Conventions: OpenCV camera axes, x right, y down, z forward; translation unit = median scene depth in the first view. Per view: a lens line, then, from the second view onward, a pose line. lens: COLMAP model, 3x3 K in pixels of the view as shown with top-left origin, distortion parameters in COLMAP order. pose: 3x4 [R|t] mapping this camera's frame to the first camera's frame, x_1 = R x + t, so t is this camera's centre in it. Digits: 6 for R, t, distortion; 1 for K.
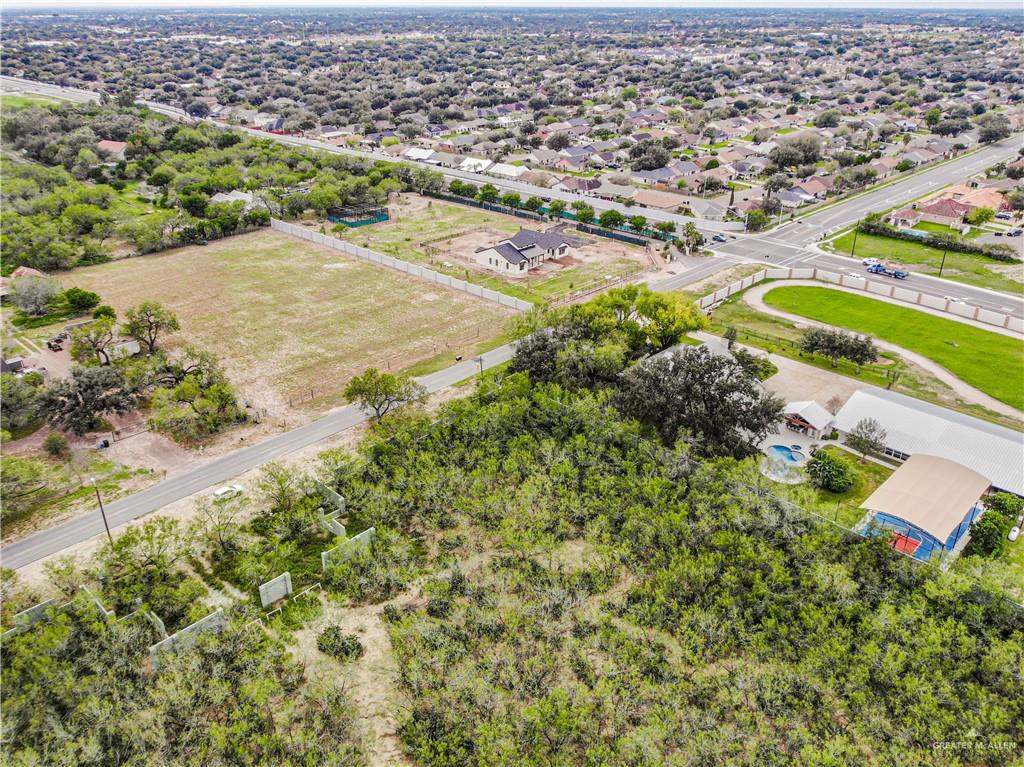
lens RADIAL K [[779.1, 0, 515.2], [0, 779.1, 386.0], [0, 0, 1]] dist [-0.008684, -0.000131]
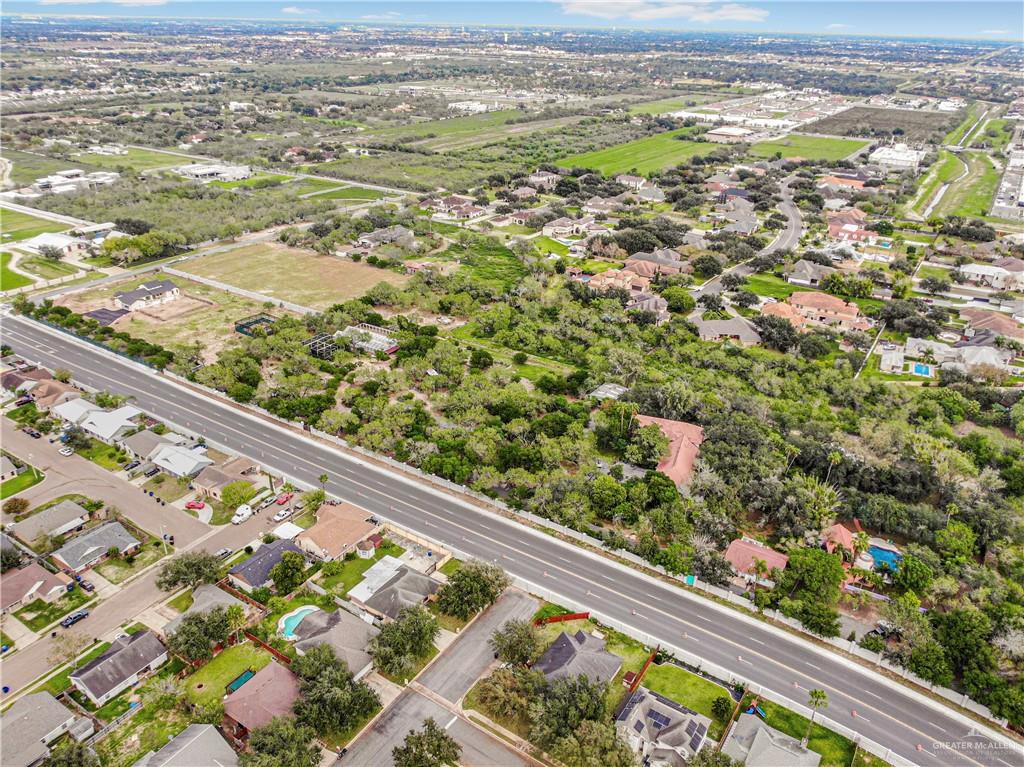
lens RADIAL K [[760.4, 0, 514.9], [0, 760.4, 387.3], [0, 0, 1]] dist [-0.009101, 0.000173]
pose [[-0.981598, 0.062904, -0.180301, -0.429408], [-0.104407, 0.613770, 0.782551, -1.321011], [0.159889, 0.786975, -0.595908, 2.130982]]
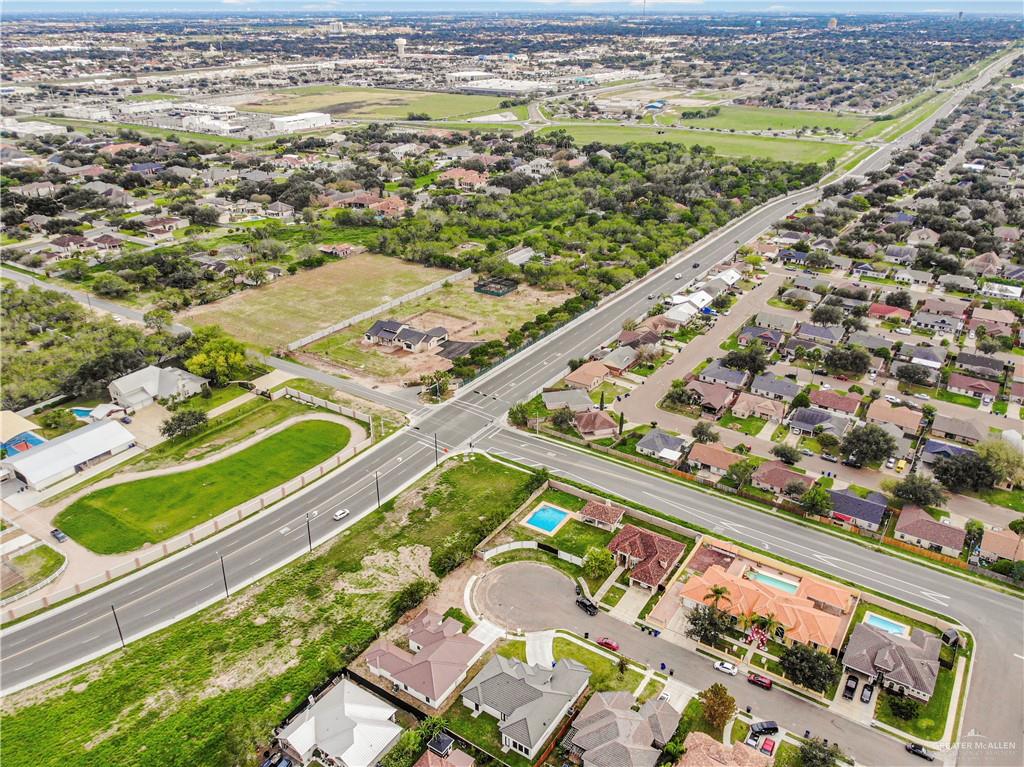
lens RADIAL K [[779.1, 0, 515.2], [0, 779.1, 386.0], [0, 0, 1]] dist [-0.008684, -0.000131]
pose [[0.180811, 0.432371, -0.883381, 1.261550], [-0.435411, 0.840562, 0.322293, -0.606125], [0.881887, 0.326359, 0.340242, 0.700411]]
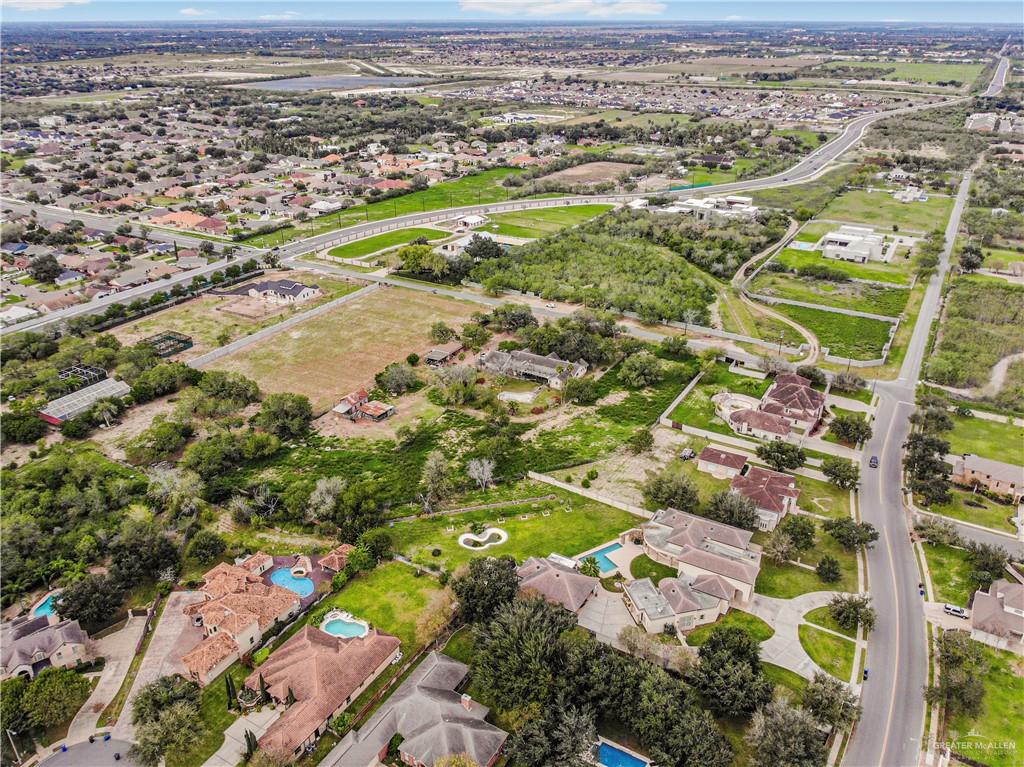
lens RADIAL K [[772.7, 0, 515.1], [0, 772.7, 383.7], [0, 0, 1]] dist [-0.008642, -0.000357]
pose [[-0.232409, -0.419687, 0.877411, -1.585407], [0.431936, 0.763738, 0.479725, -0.581106], [-0.871446, 0.490477, 0.003778, 0.632134]]
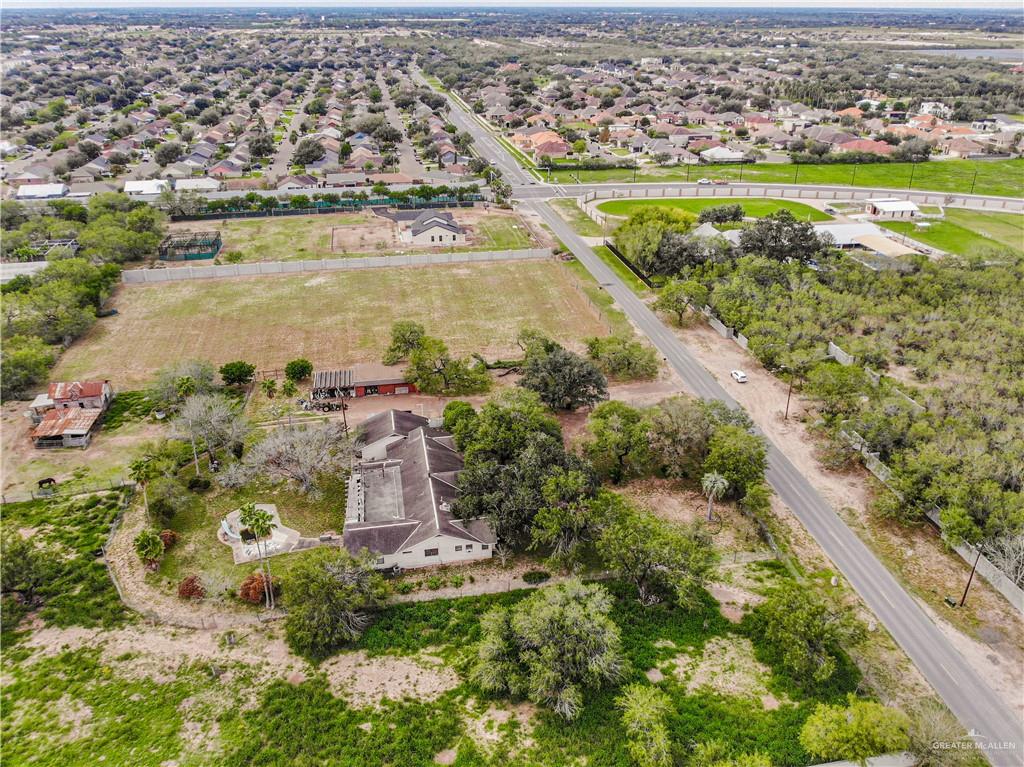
lens RADIAL K [[783.6, 0, 515.3], [0, 783.6, 383.7], [0, 0, 1]] dist [-0.008900, 0.000089]
pose [[0.581353, -0.356146, 0.731566, -0.783540], [0.359981, 0.918913, 0.161286, -0.100666], [-0.729686, 0.169585, 0.662419, 0.200087]]
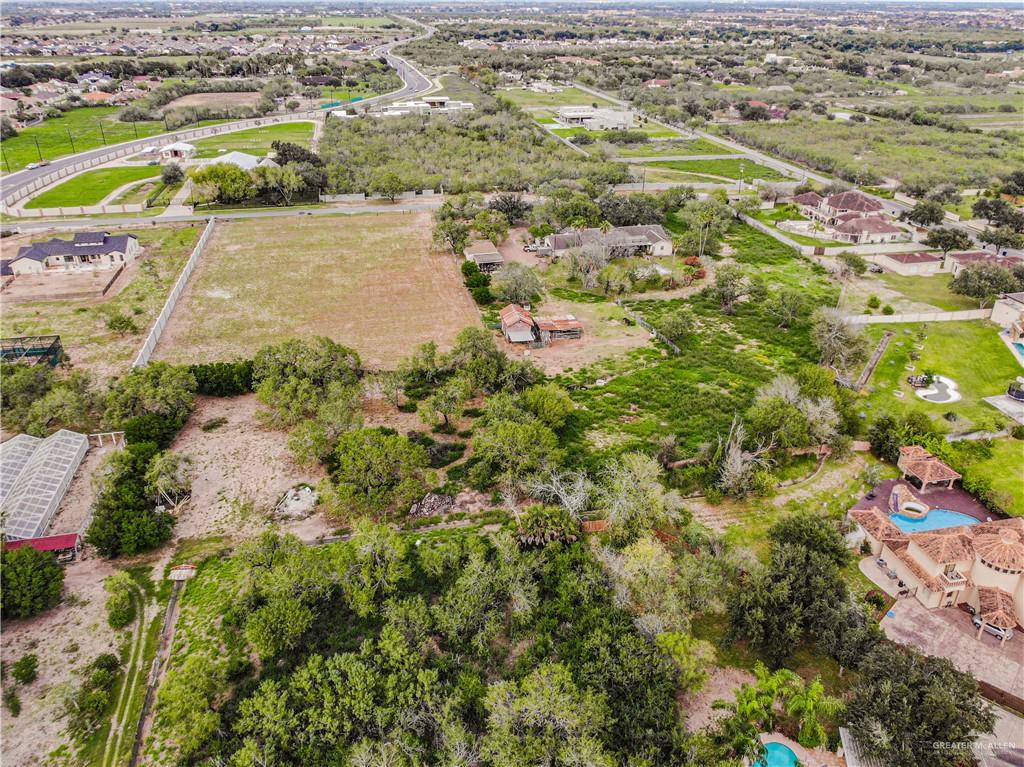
lens RADIAL K [[772.7, 0, 515.1], [0, 772.7, 383.7], [0, 0, 1]] dist [-0.008642, -0.000357]
pose [[-0.827732, -0.258411, 0.498080, -0.912716], [0.243252, 0.634653, 0.733514, -0.613372], [-0.505656, 0.728312, -0.462464, 1.234334]]
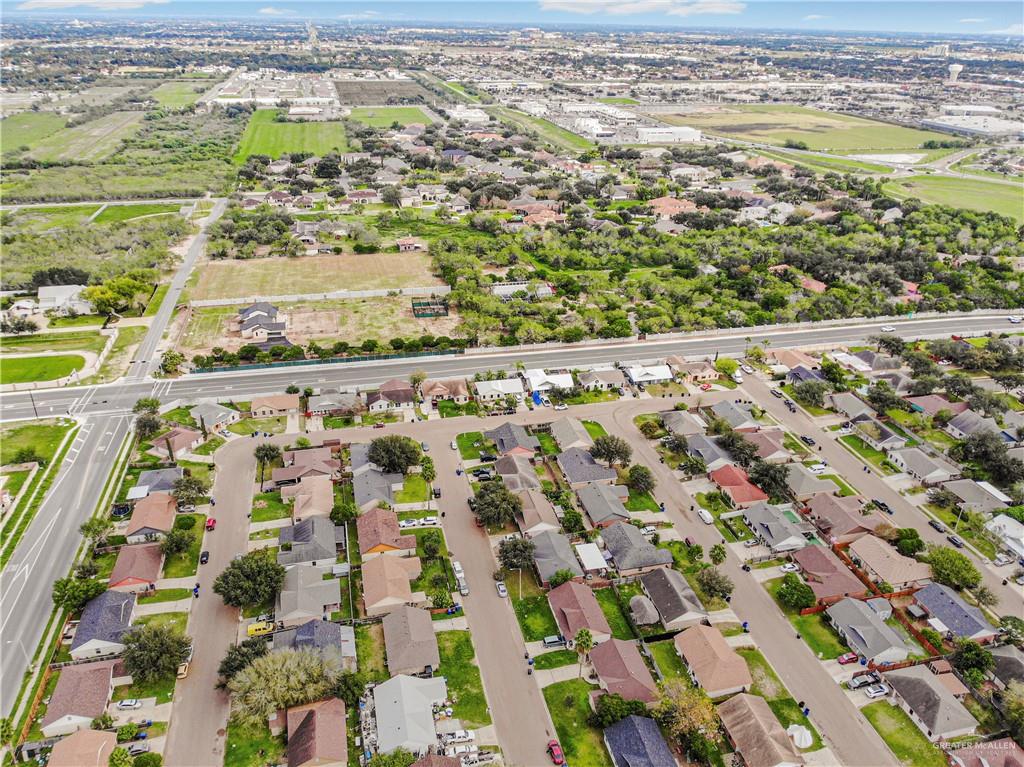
lens RADIAL K [[760.4, 0, 514.9], [0, 760.4, 387.3], [0, 0, 1]] dist [-0.009101, 0.000173]
pose [[-0.535970, 0.361383, -0.762980, 0.858951], [-0.390679, 0.694990, 0.603621, -1.093451], [0.748402, 0.621603, -0.231309, 1.695959]]
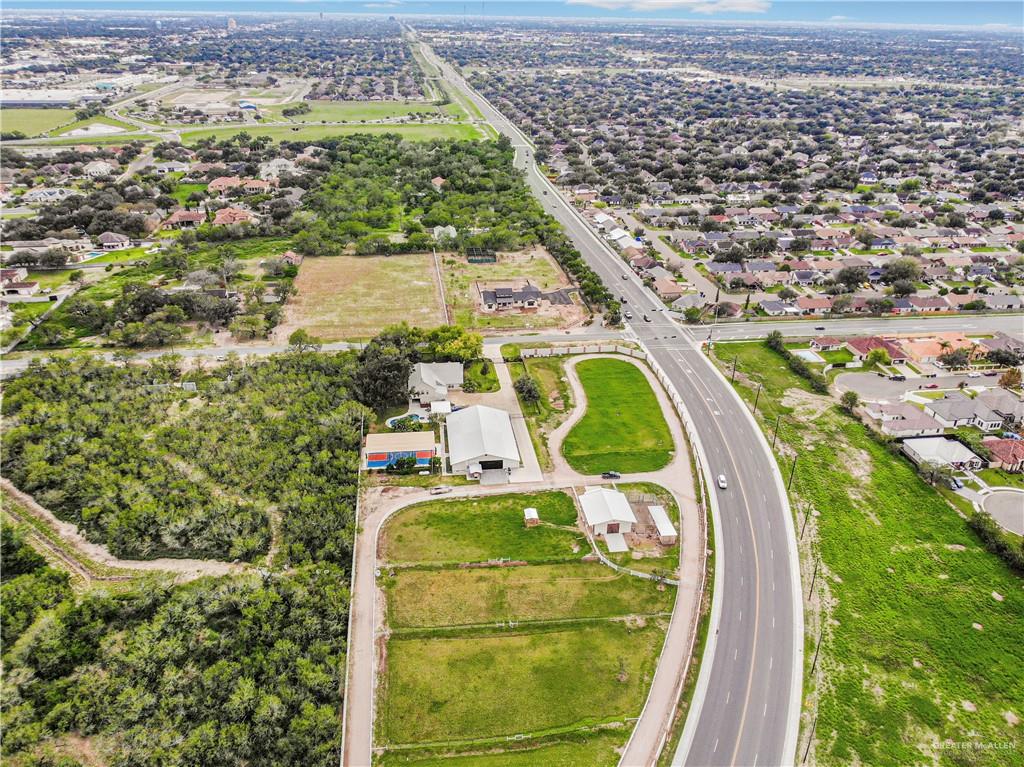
lens RADIAL K [[760.4, 0, 514.9], [0, 760.4, 387.3], [0, 0, 1]] dist [-0.009101, 0.000173]
pose [[0.791427, 0.283018, -0.541797, 0.880504], [-0.284962, 0.954974, 0.082593, -0.124823], [0.540777, 0.089025, 0.836442, -0.276844]]
